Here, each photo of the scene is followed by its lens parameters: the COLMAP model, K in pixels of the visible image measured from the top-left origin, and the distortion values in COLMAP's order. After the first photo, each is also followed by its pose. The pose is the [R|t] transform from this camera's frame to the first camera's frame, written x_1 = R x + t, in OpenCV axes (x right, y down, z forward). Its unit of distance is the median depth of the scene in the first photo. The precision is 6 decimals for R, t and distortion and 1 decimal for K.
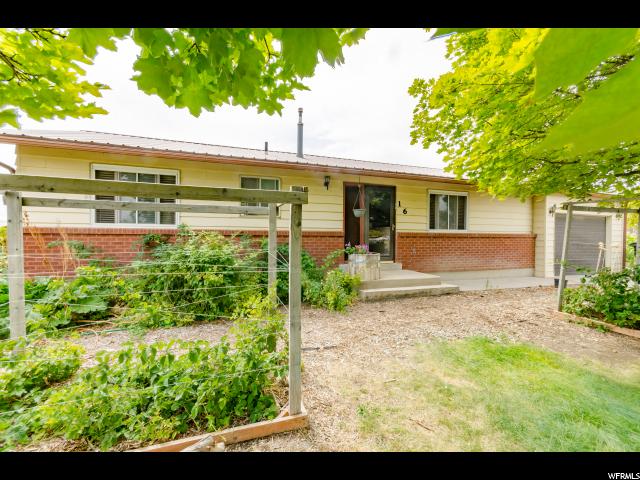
lens RADIAL K [[279.6, 0, 320.0], [0, 279.6, 240.4], [0, 0, 1]] dist [0.002247, 0.000241]
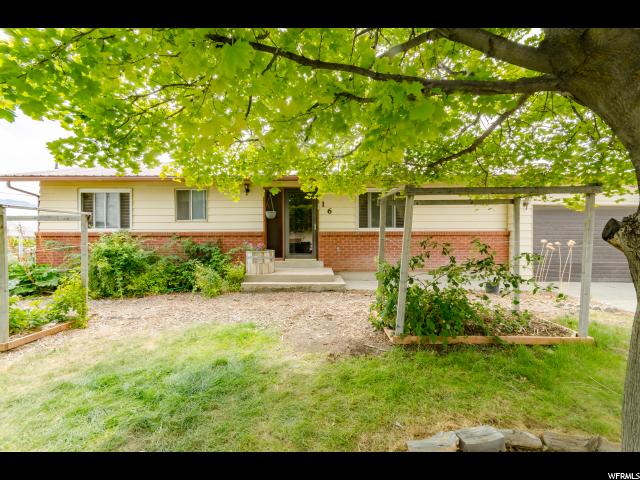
lens RADIAL K [[279.6, 0, 319.9], [0, 279.6, 240.5], [0, 0, 1]] dist [0.002247, 0.000241]
pose [[0.942531, -0.008864, -0.334001, 0.624255], [0.005188, 0.999916, -0.011895, 0.016516], [0.334078, 0.009479, 0.942498, 0.019619]]
